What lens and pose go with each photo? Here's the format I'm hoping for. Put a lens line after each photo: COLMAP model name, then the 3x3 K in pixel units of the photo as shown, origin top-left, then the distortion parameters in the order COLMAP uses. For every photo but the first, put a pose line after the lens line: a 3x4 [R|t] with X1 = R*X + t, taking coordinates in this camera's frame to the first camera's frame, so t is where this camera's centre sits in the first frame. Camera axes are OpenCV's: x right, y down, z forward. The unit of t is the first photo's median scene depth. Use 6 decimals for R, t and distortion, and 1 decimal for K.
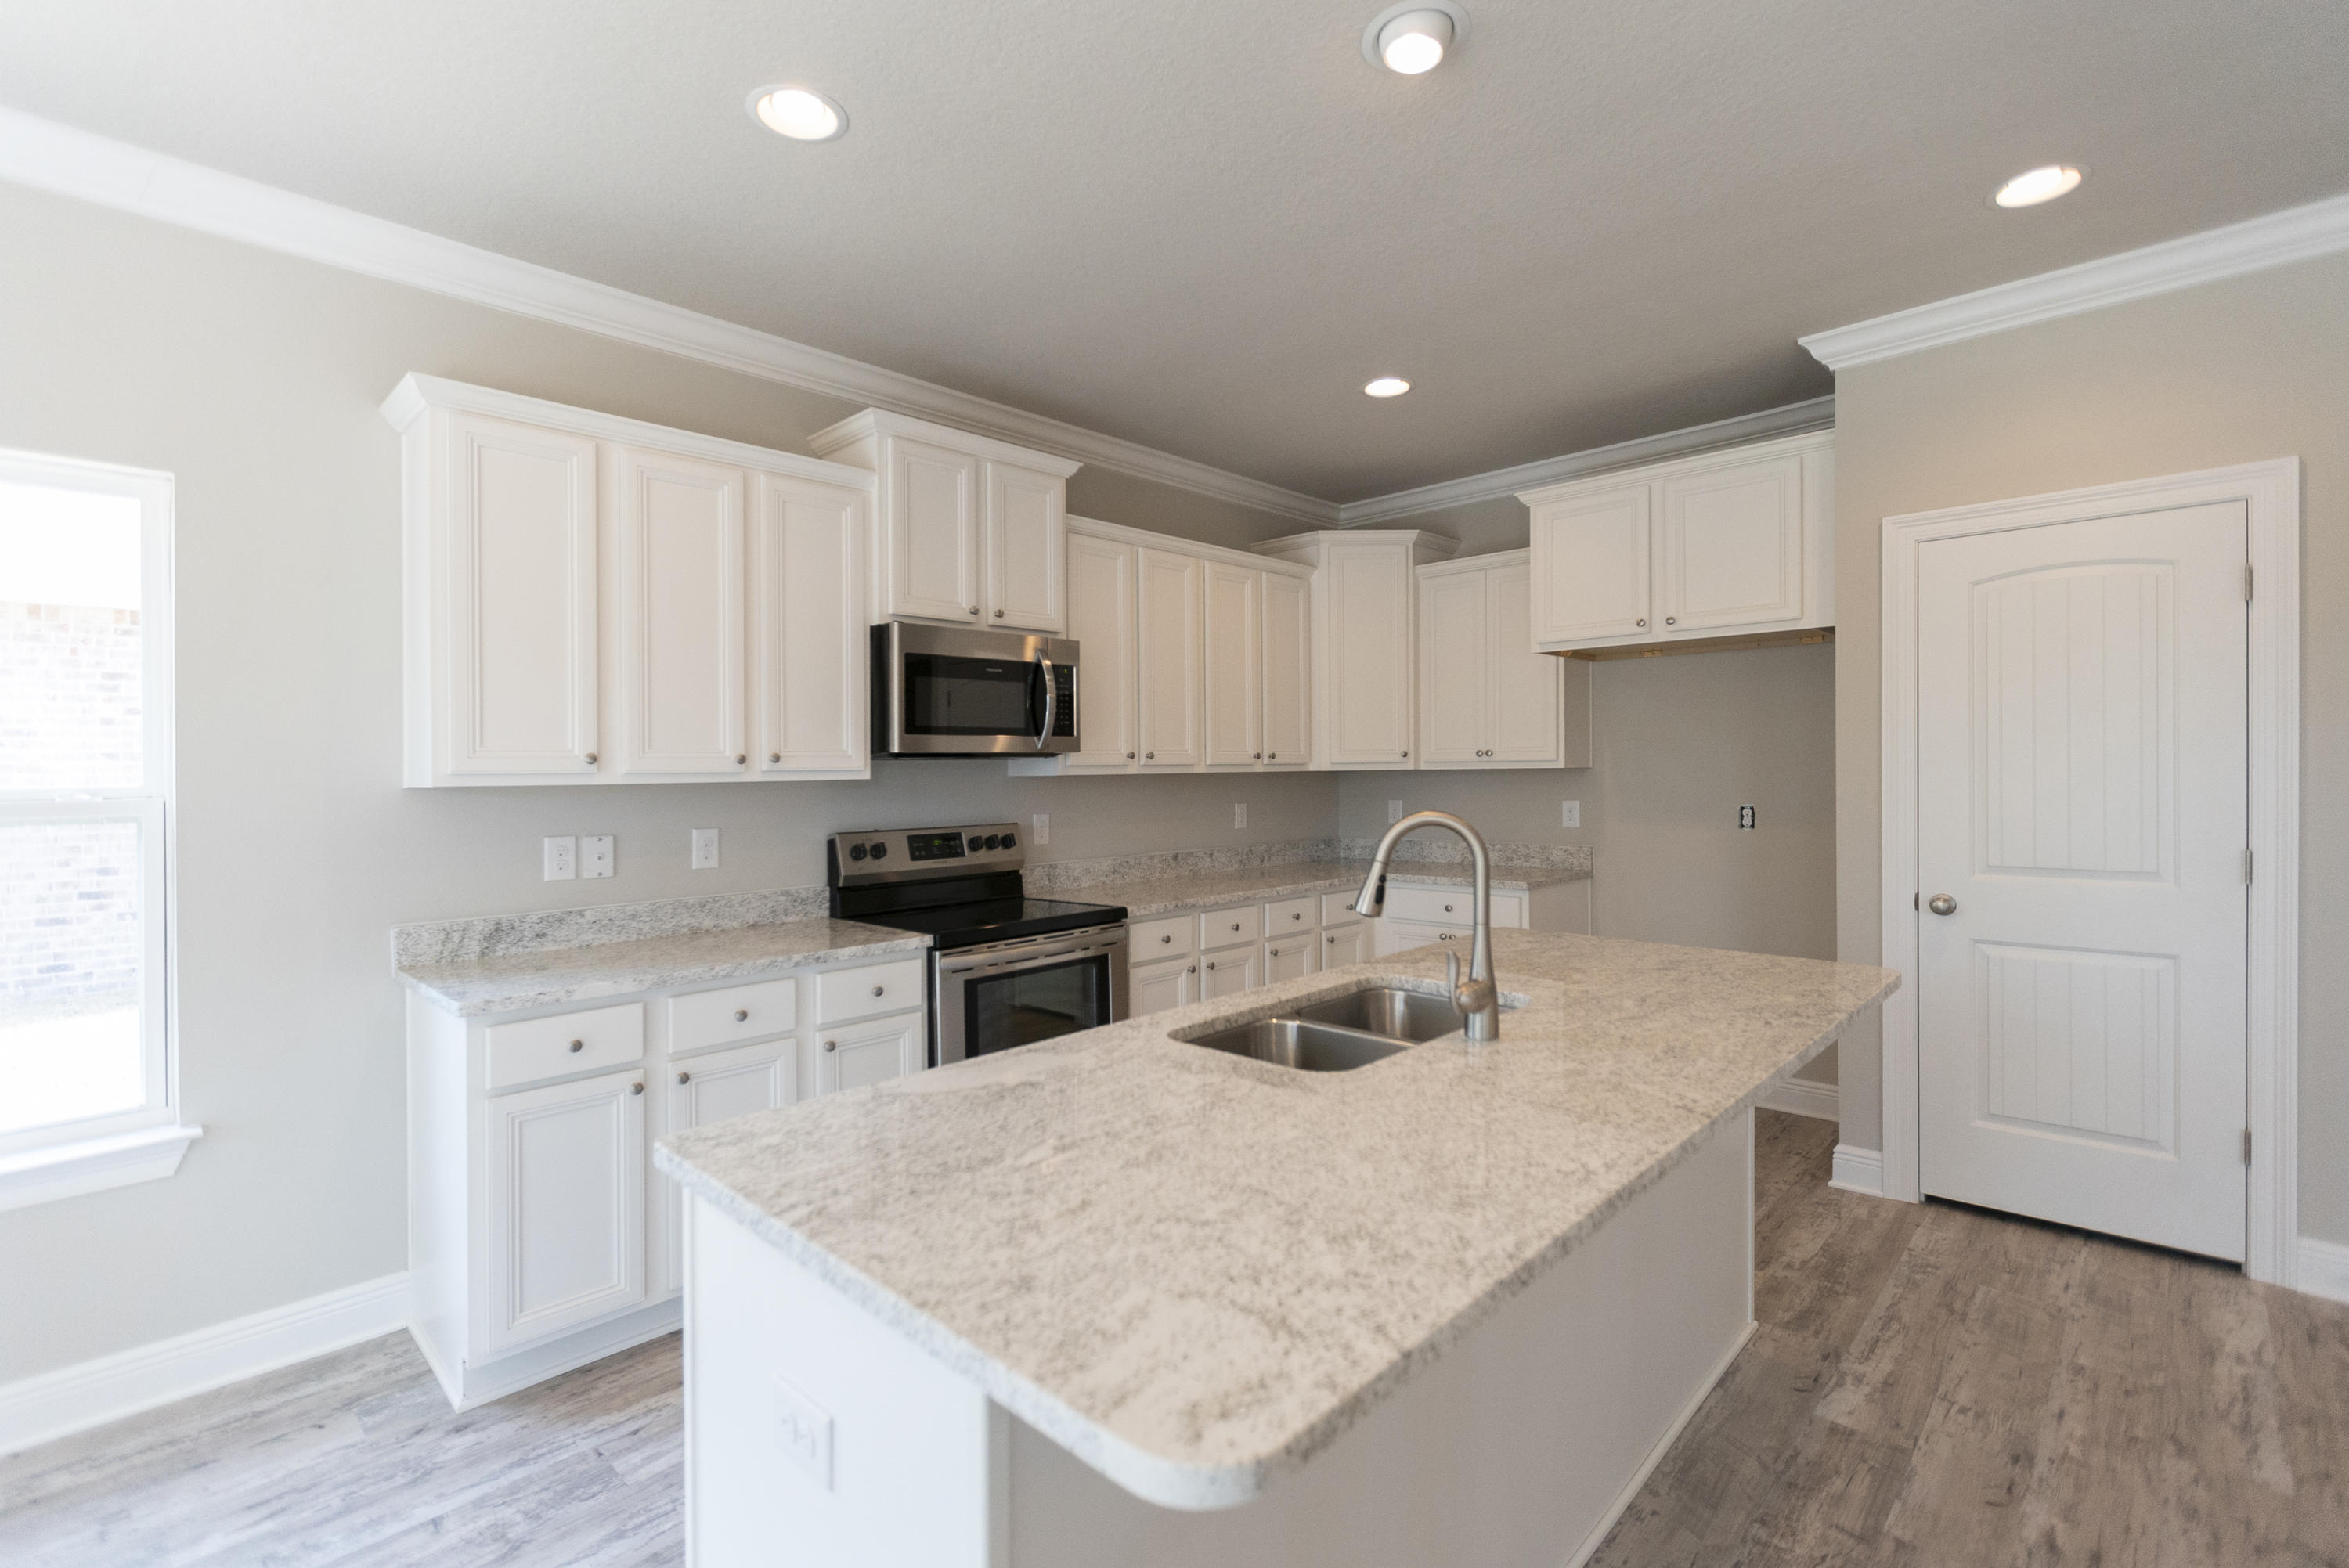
lens RADIAL K [[1048.0, 0, 1174.5], [0, 1048.0, 784.0], [0, 0, 1]] dist [0.002016, 0.000479]
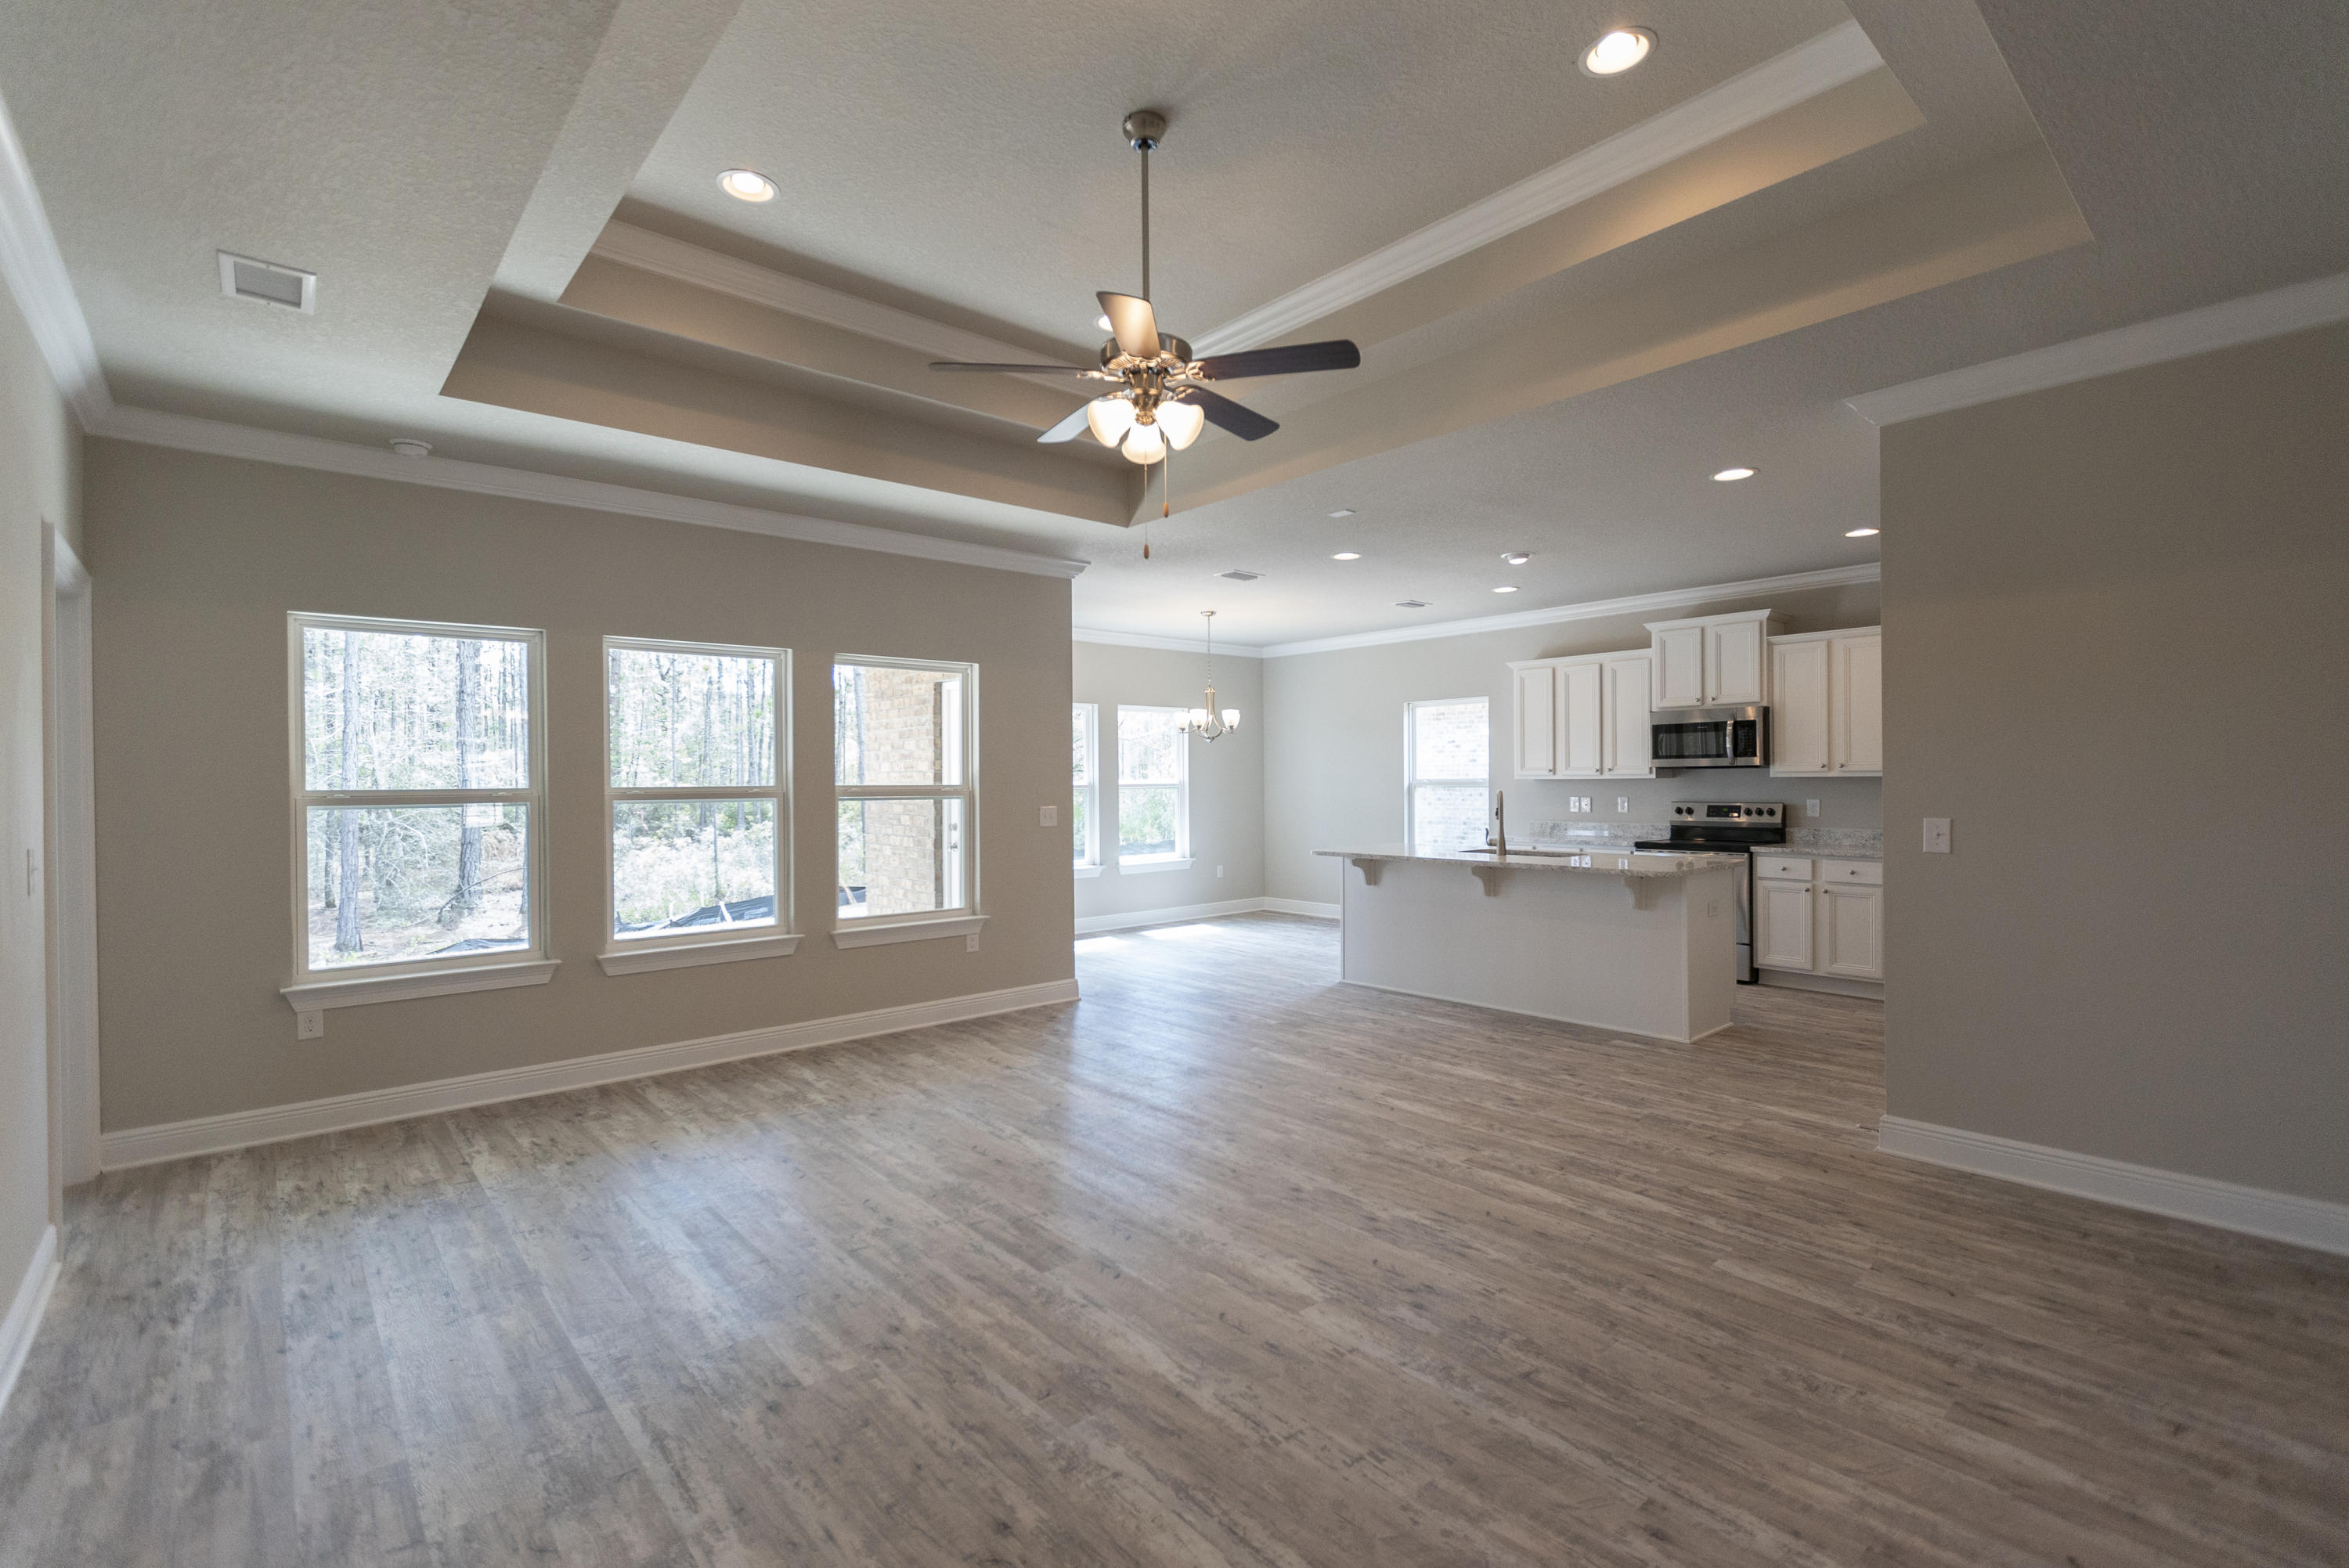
lens RADIAL K [[1048.0, 0, 1174.5], [0, 1048.0, 784.0], [0, 0, 1]] dist [0.002016, 0.000479]
pose [[-0.089149, 0.010658, -0.995961, 1.995038], [-0.009916, 0.999884, 0.011587, -0.007040], [0.995969, 0.010909, -0.089033, 0.121070]]
